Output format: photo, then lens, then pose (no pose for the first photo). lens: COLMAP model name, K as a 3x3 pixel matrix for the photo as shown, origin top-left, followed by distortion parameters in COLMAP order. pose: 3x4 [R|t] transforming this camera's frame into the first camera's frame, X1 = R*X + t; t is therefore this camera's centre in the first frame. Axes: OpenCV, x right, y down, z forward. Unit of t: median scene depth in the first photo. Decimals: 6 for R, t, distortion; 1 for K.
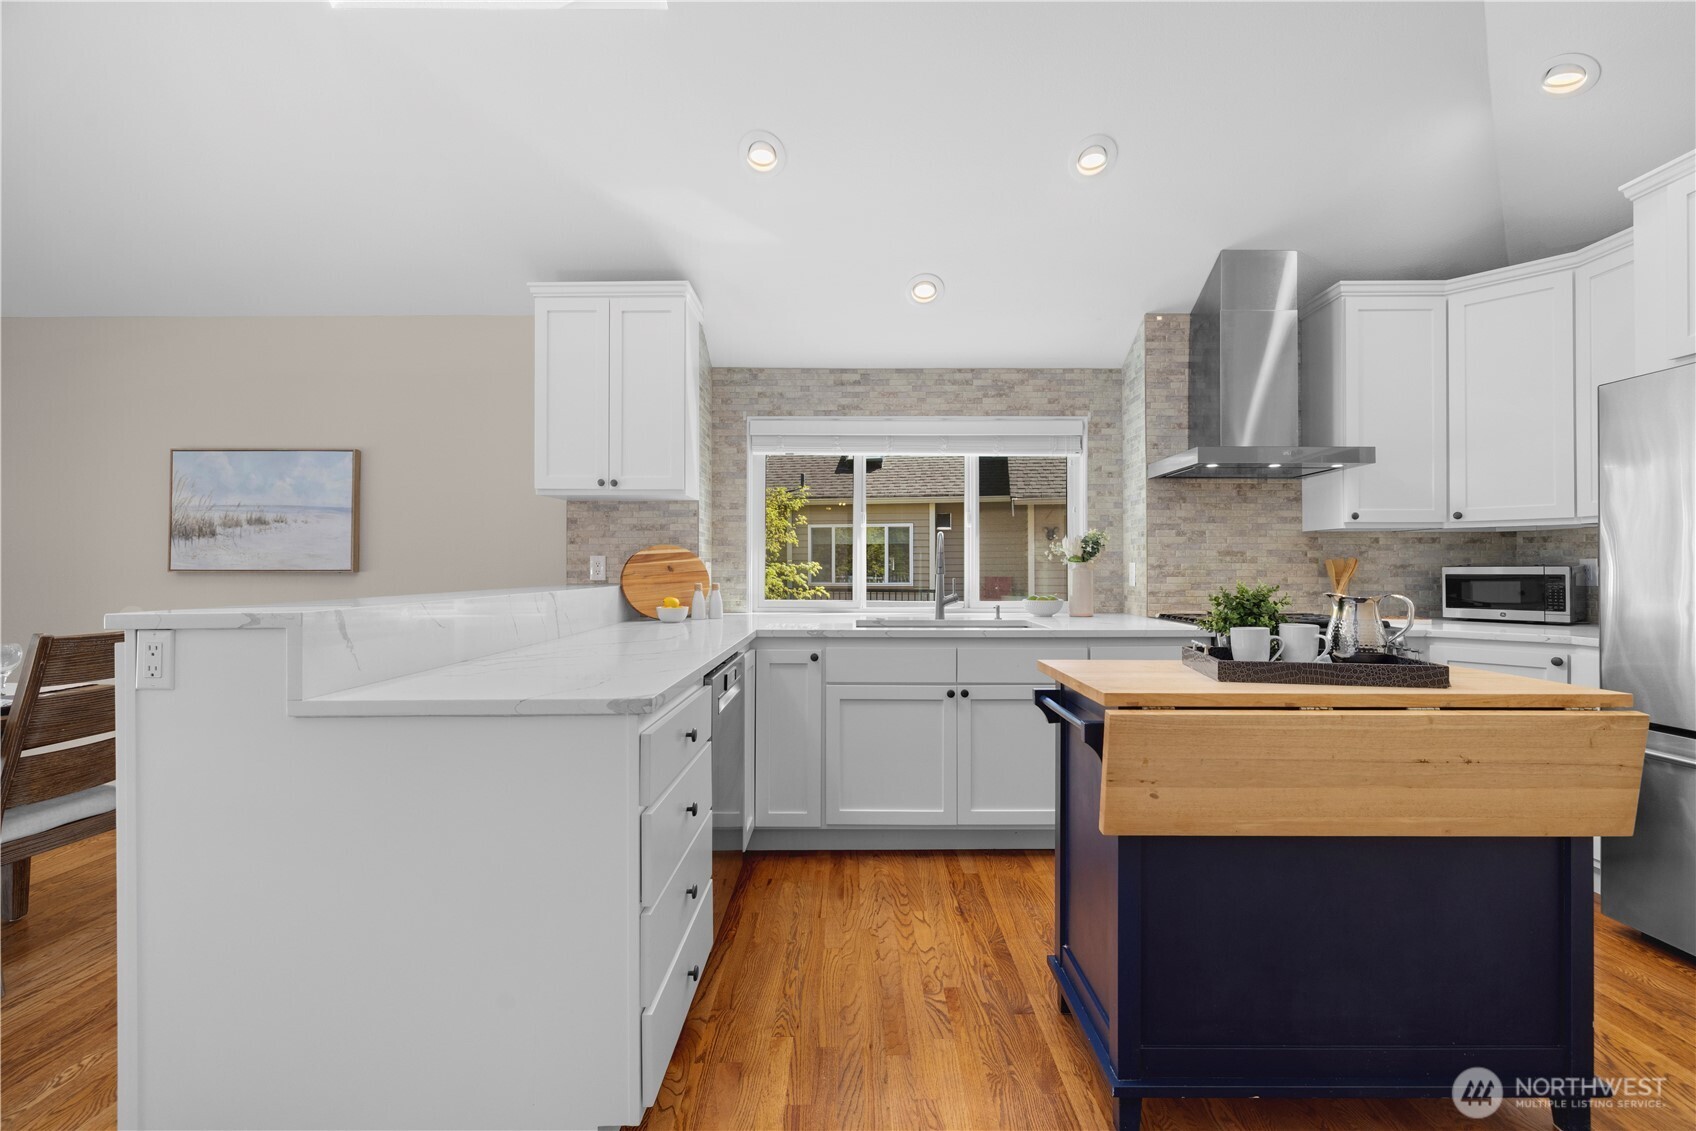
lens RADIAL K [[715.3, 0, 852.2], [0, 715.3, 566.1], [0, 0, 1]] dist [-0.001393, 0.000038]
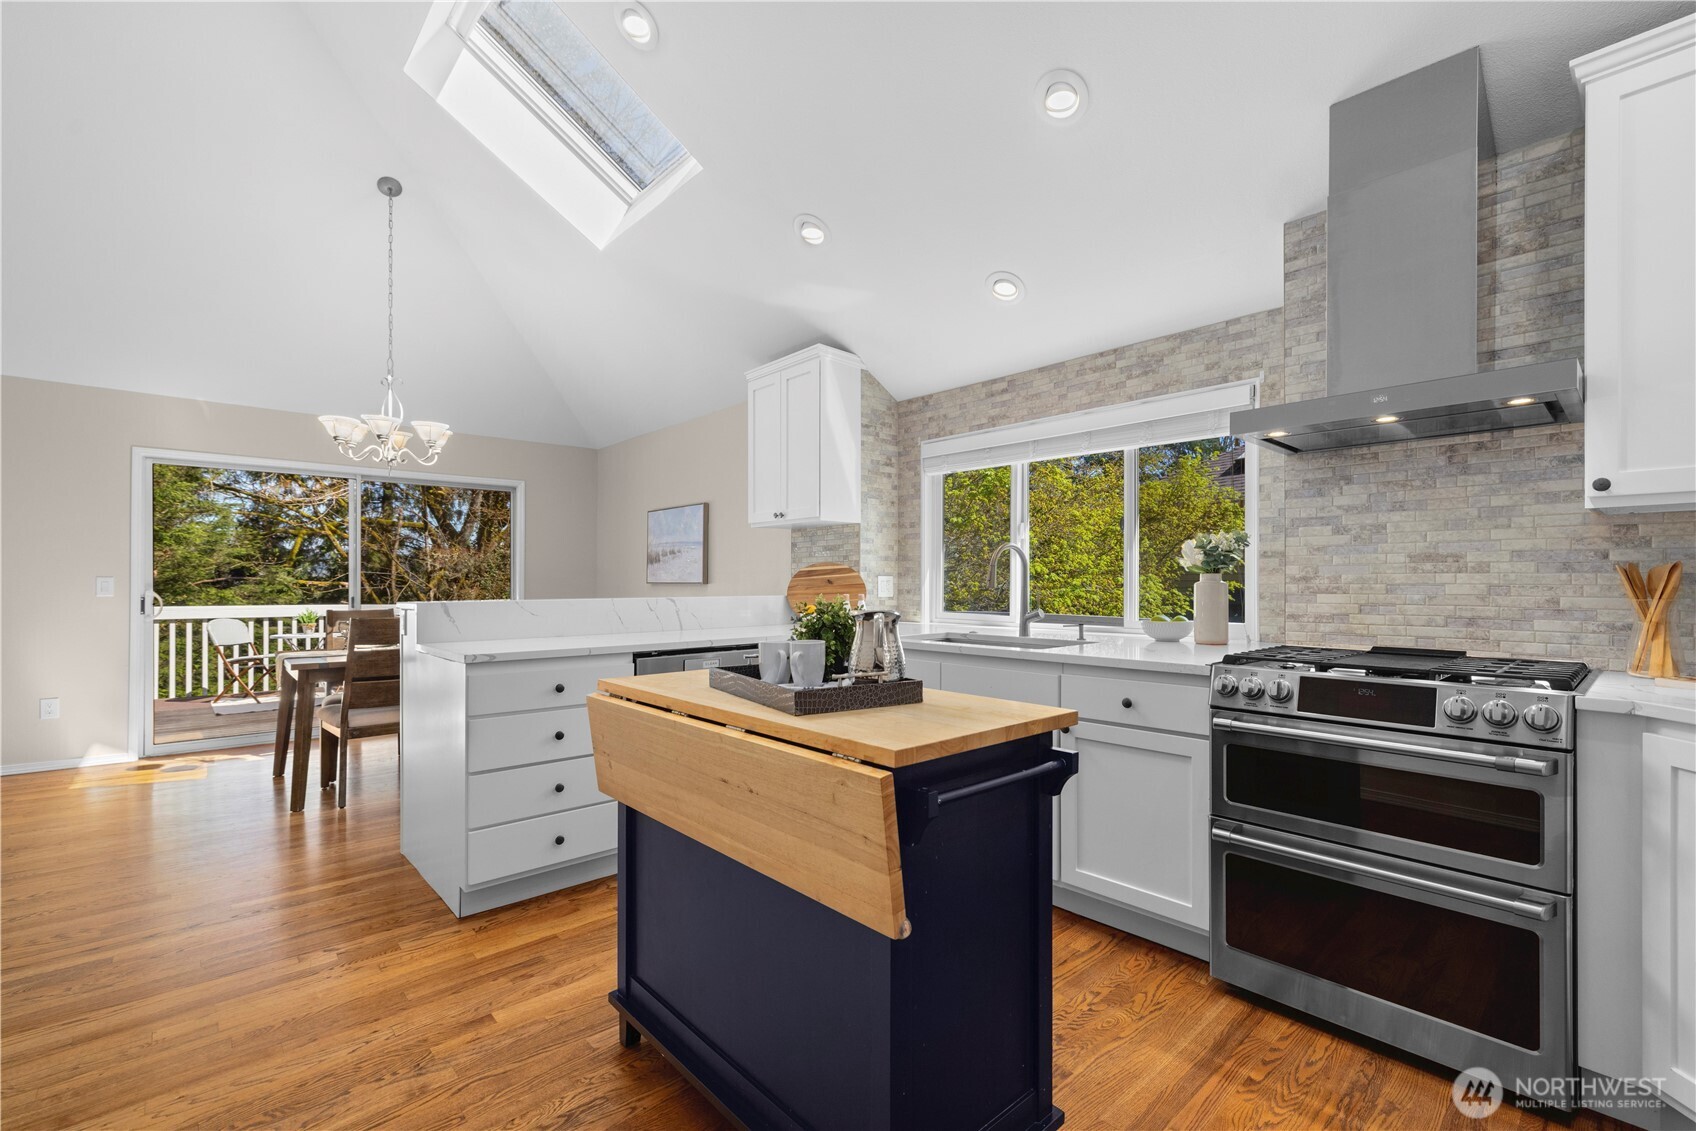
lens RADIAL K [[737.4, 0, 848.9], [0, 737.4, 583.4], [0, 0, 1]] dist [0.001777, 0.000260]
pose [[0.671209, 0.001743, -0.741266, 0.665333], [0.002695, 0.999985, 0.004791, 0.000314], [0.741263, -0.005214, 0.671194, 0.182749]]
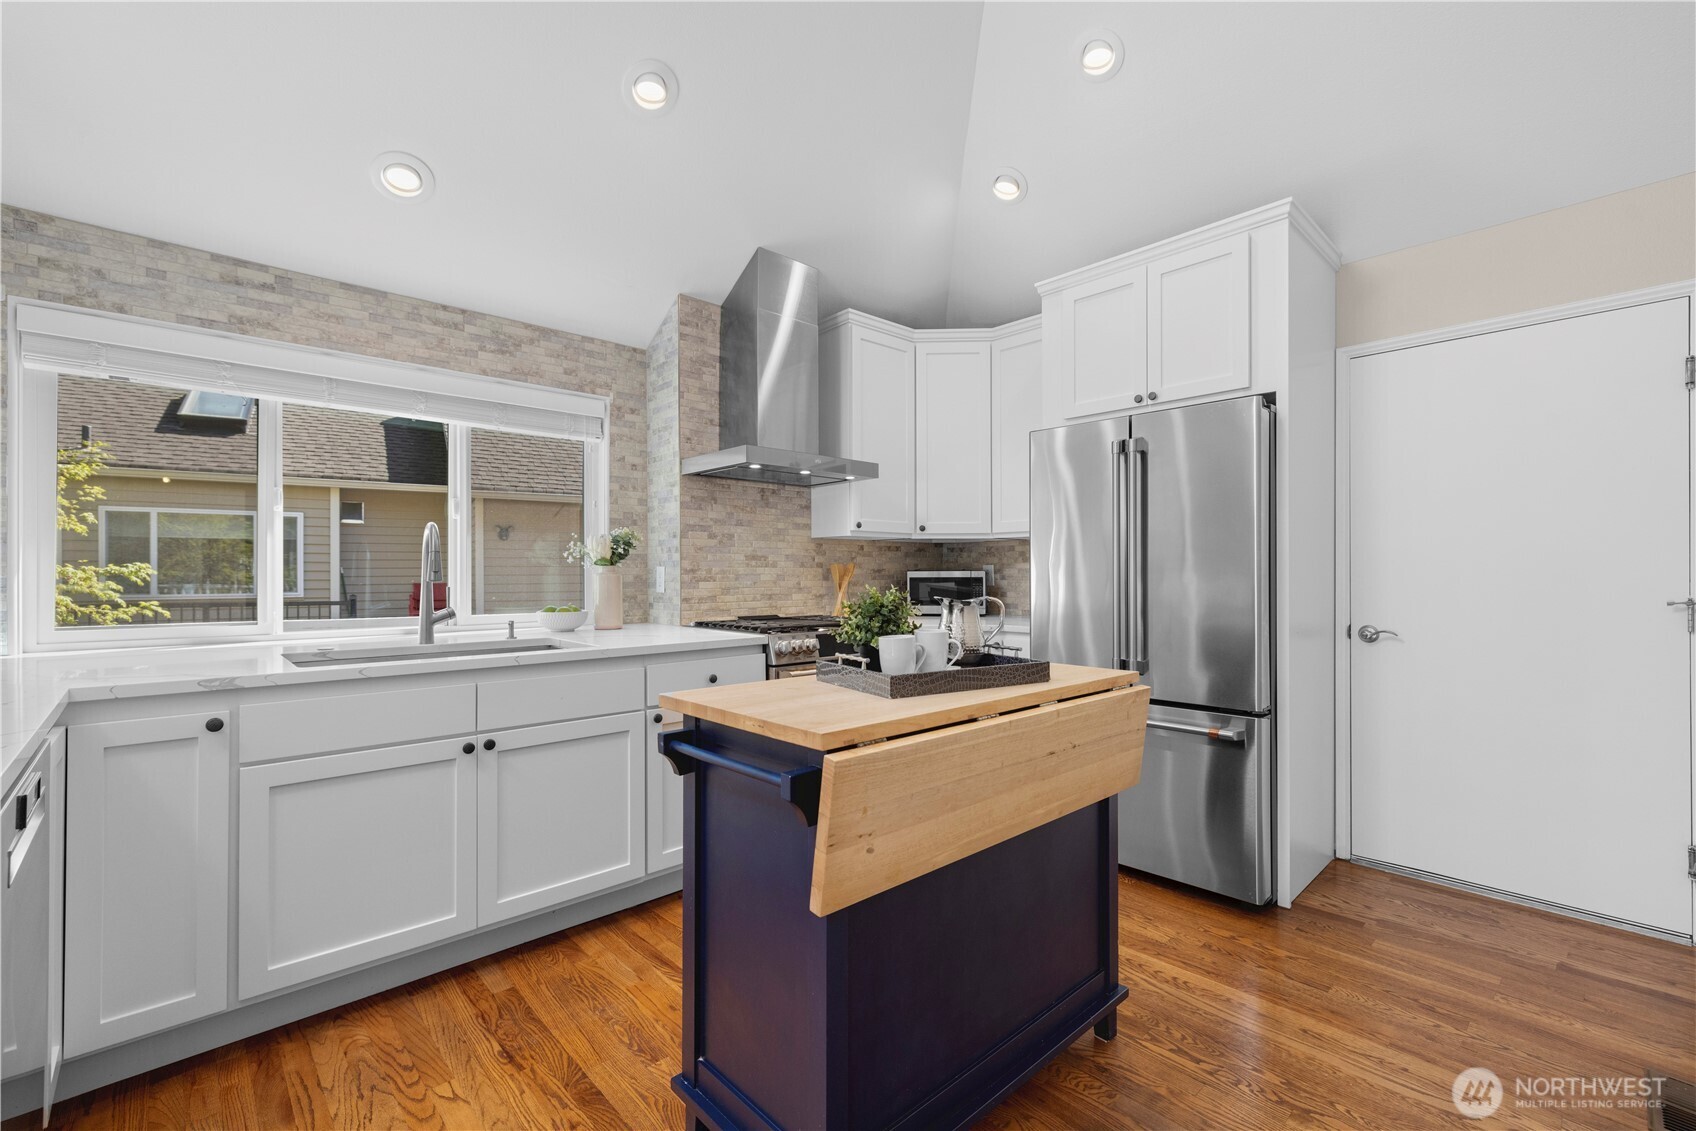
lens RADIAL K [[734.0, 0, 855.9], [0, 734.0, 571.5], [0, 0, 1]] dist [0.004294, 0.000426]
pose [[0.729285, -0.000083, 0.684210, -0.067035], [-0.000951, 0.999999, 0.001135, 0.000233], [-0.684209, -0.001478, 0.729284, 0.160767]]
